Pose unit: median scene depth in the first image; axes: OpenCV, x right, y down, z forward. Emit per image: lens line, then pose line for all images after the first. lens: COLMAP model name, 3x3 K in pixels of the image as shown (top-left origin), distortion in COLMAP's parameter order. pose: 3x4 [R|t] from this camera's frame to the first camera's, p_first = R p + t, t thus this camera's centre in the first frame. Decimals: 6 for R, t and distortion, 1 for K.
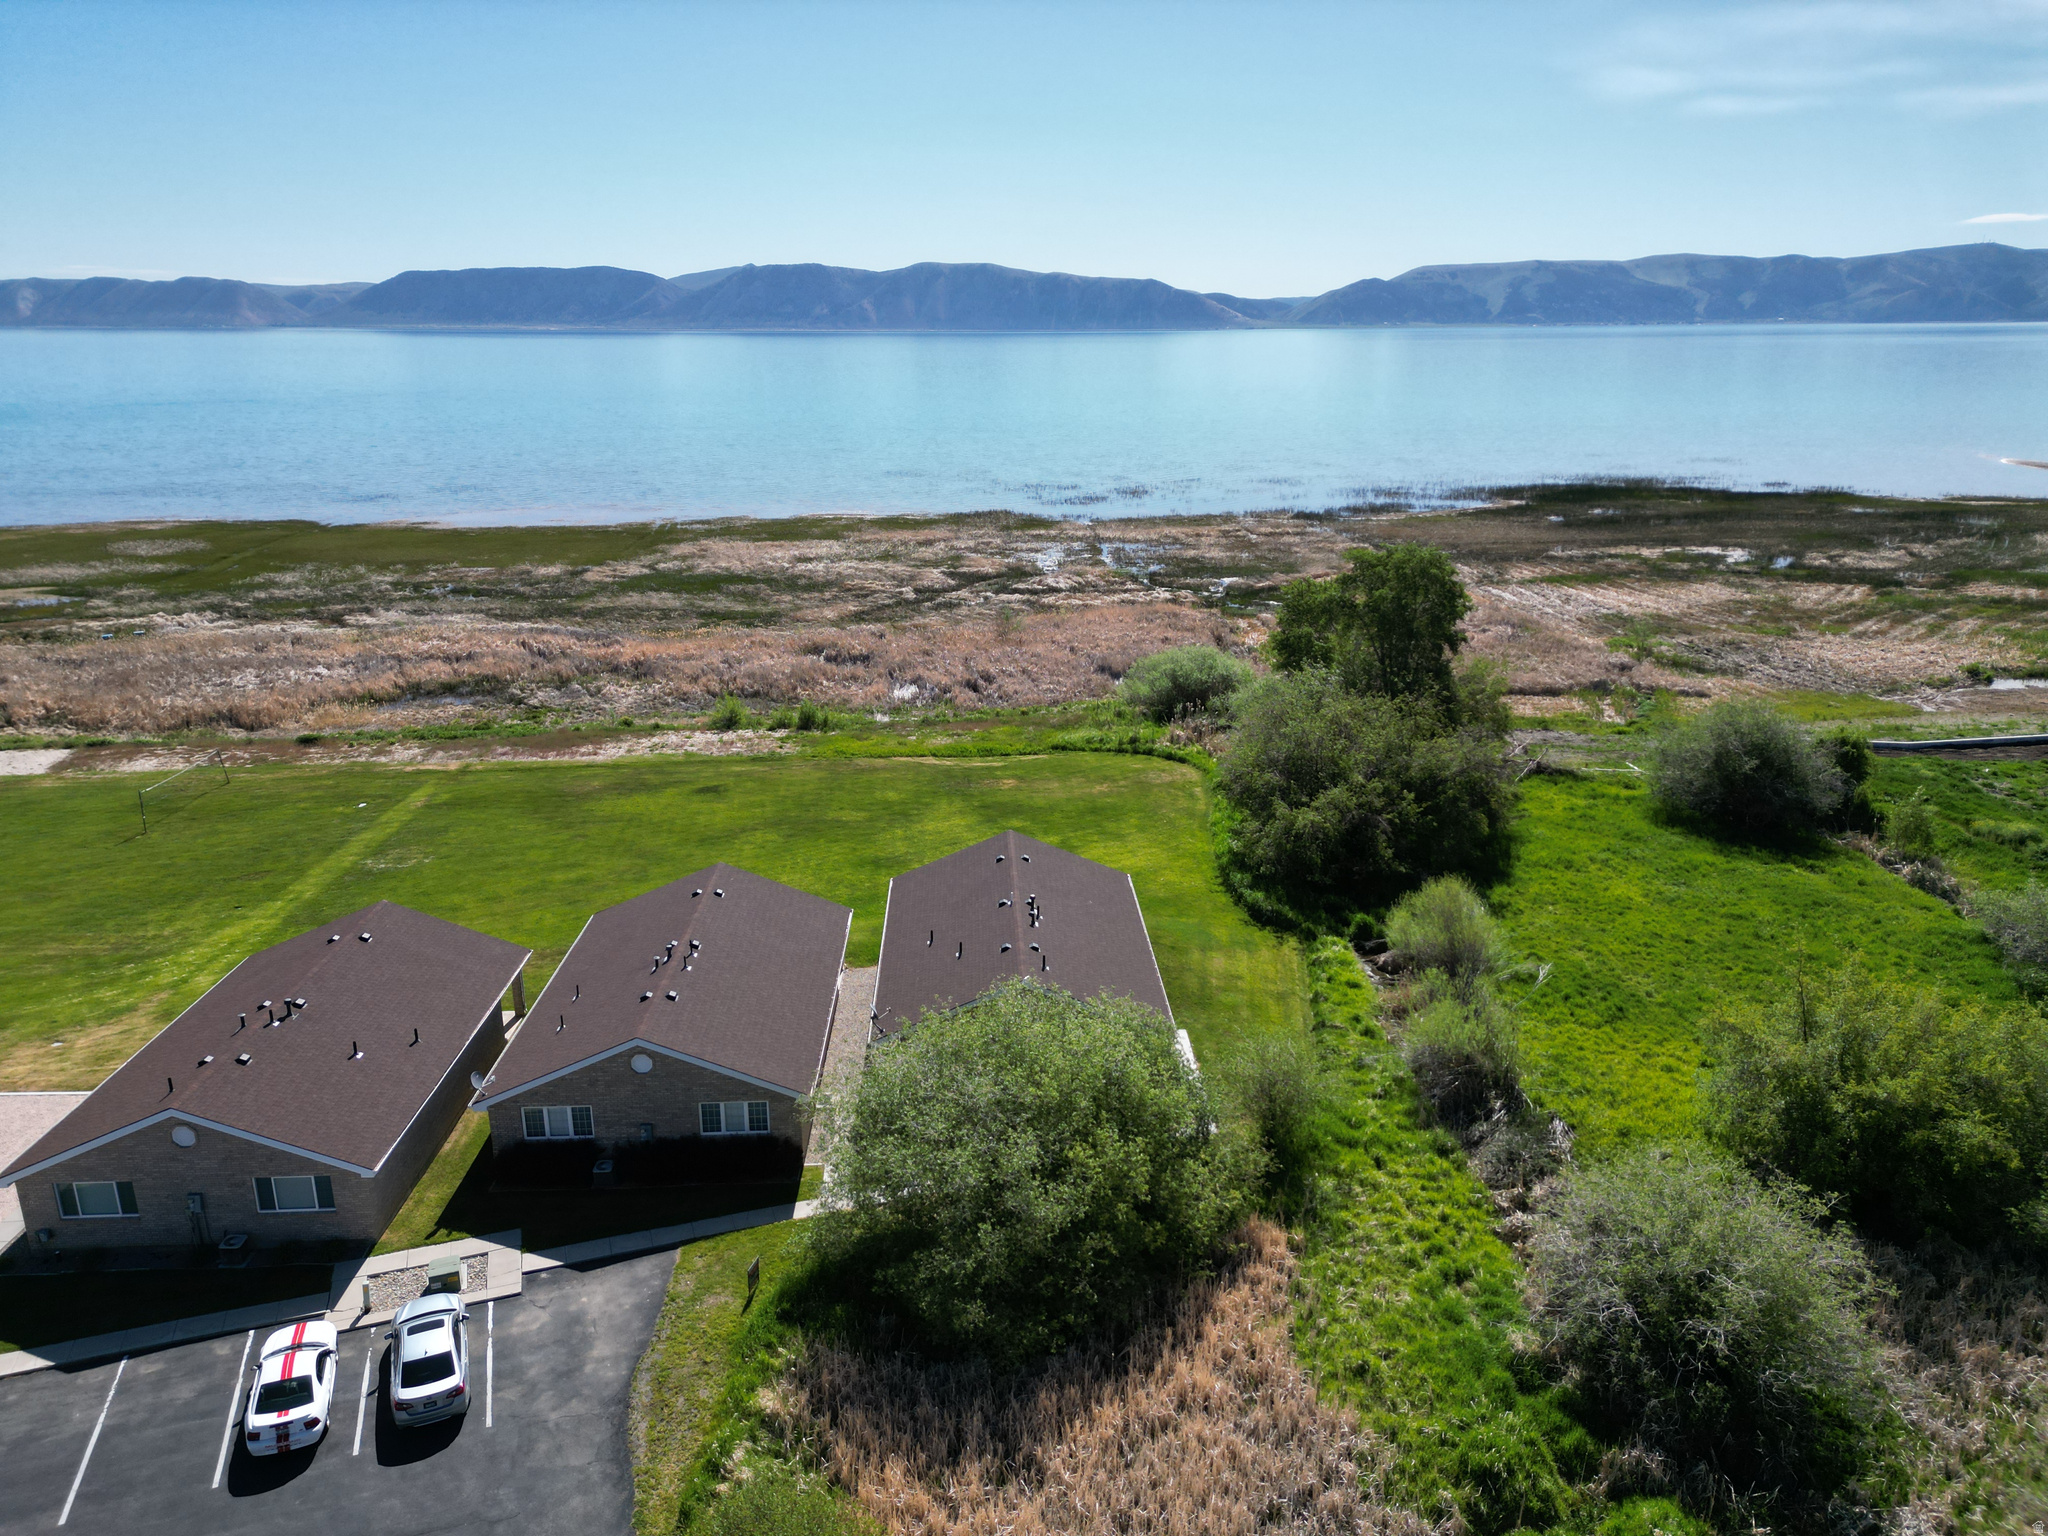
lens RADIAL K [[1416.9, 0, 1026.4], [0, 1416.9, 738.5], [0, 0, 1]] dist [0.076113, -0.071332]
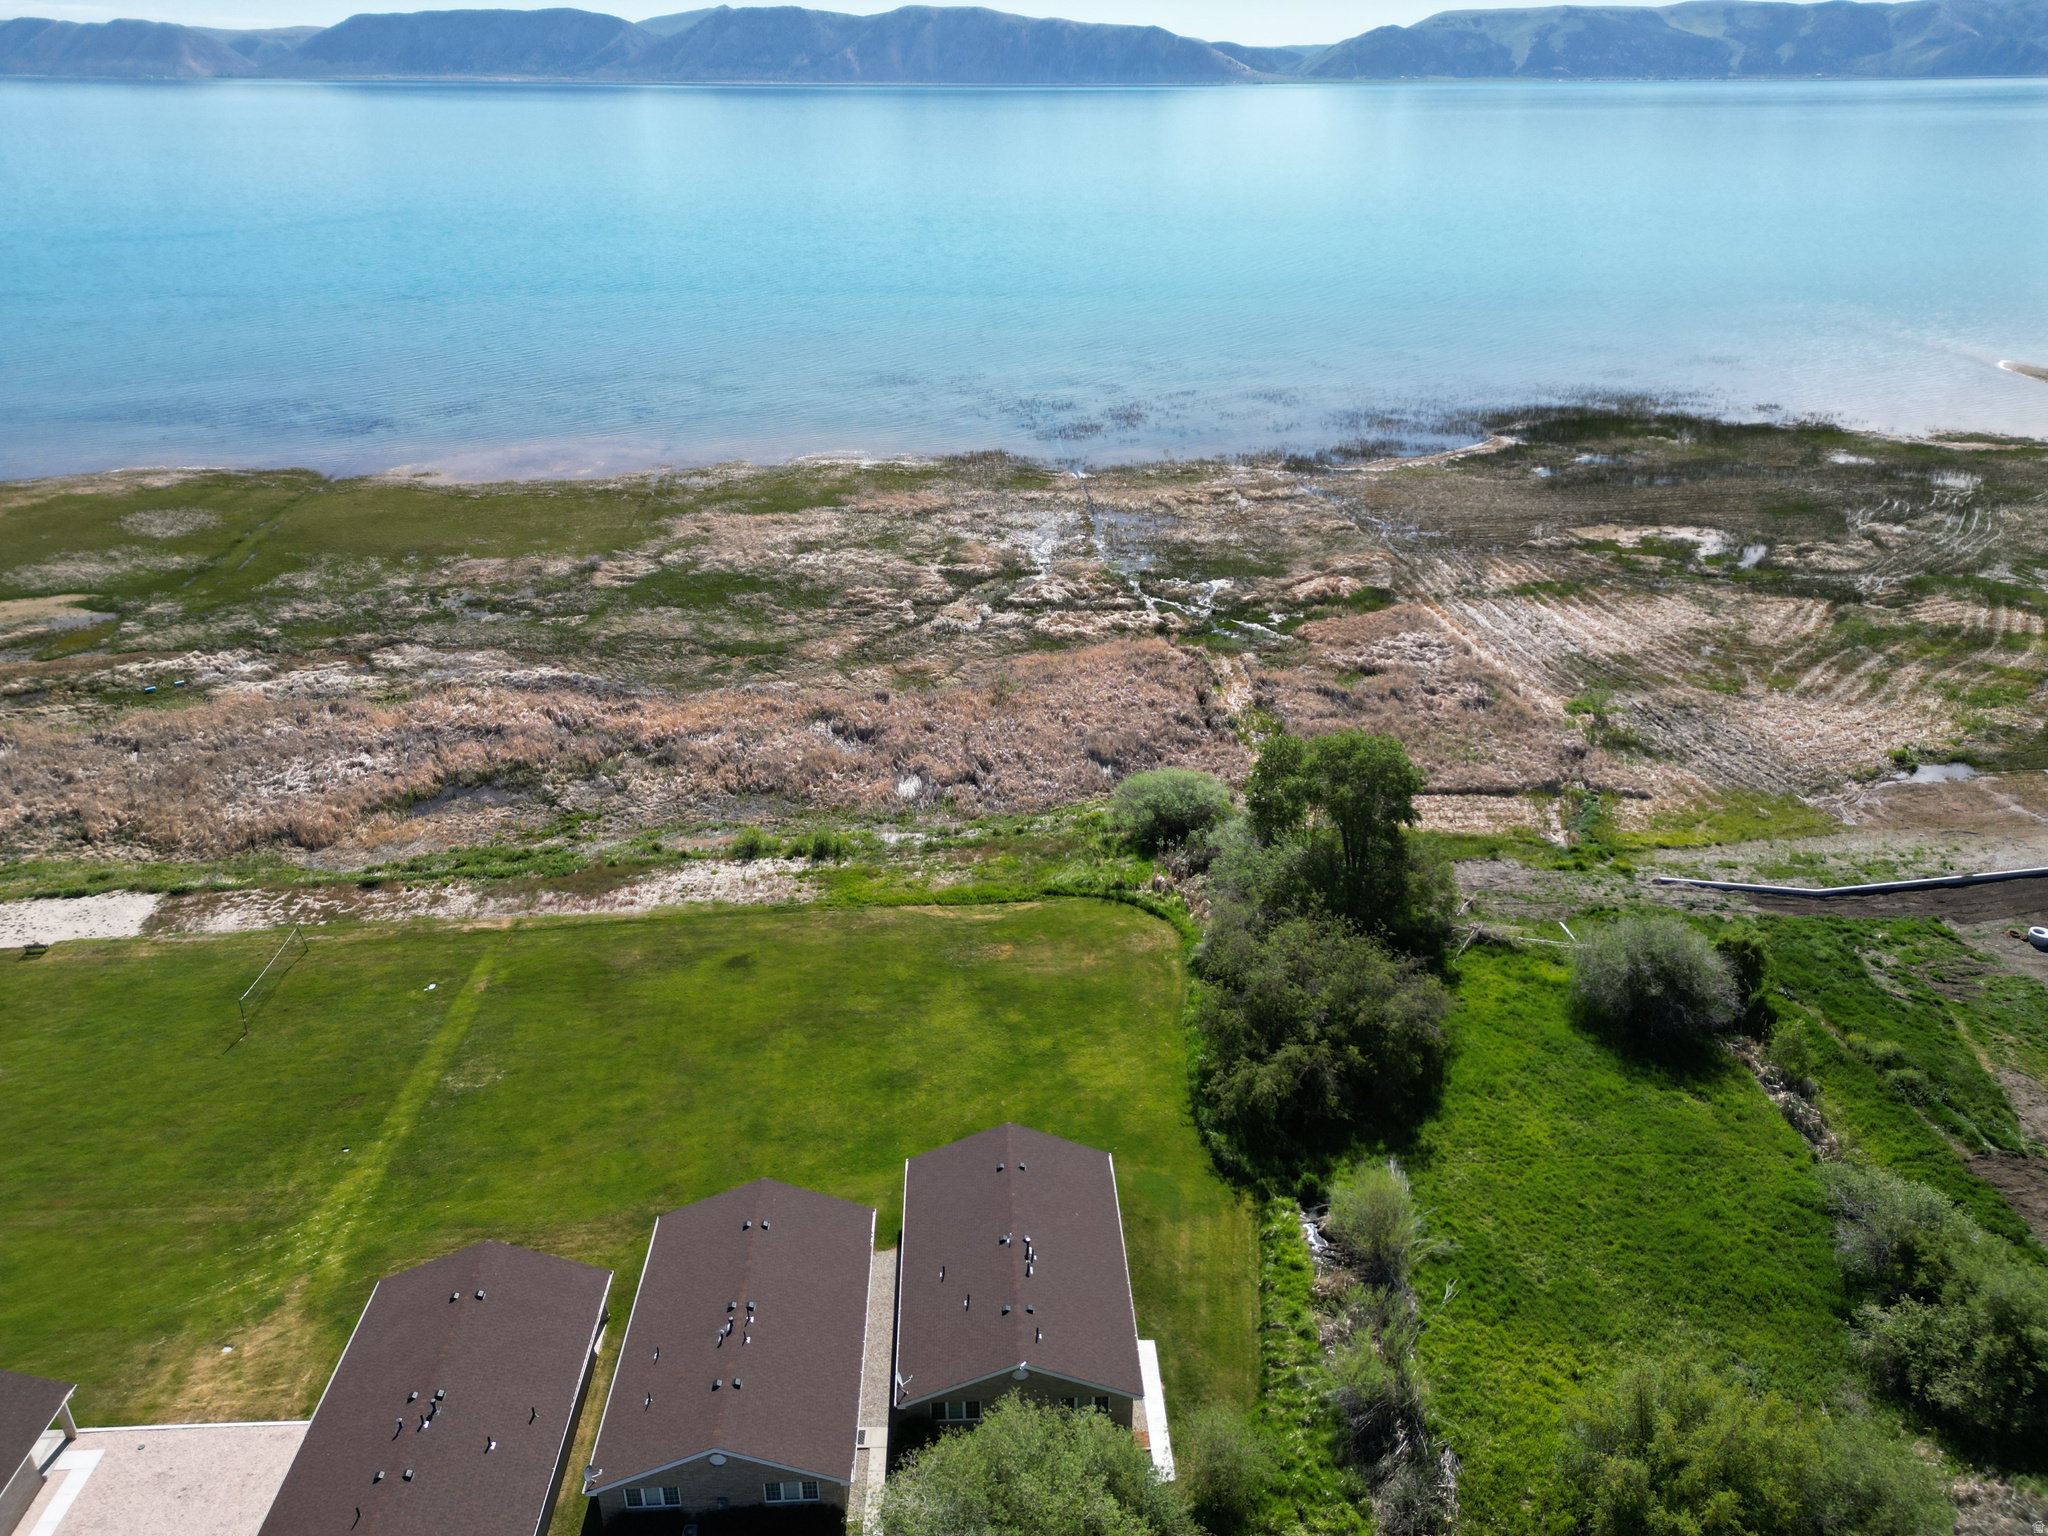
lens RADIAL K [[1416.9, 0, 1026.5], [0, 1416.9, 744.4], [0, 0, 1]] dist [0.076113, -0.071332]
pose [[0.999970, 0.004442, 0.006378, -0.004658], [-0.005362, 0.988334, 0.152209, -0.337316], [-0.005628, -0.152239, 0.988328, -0.091092]]
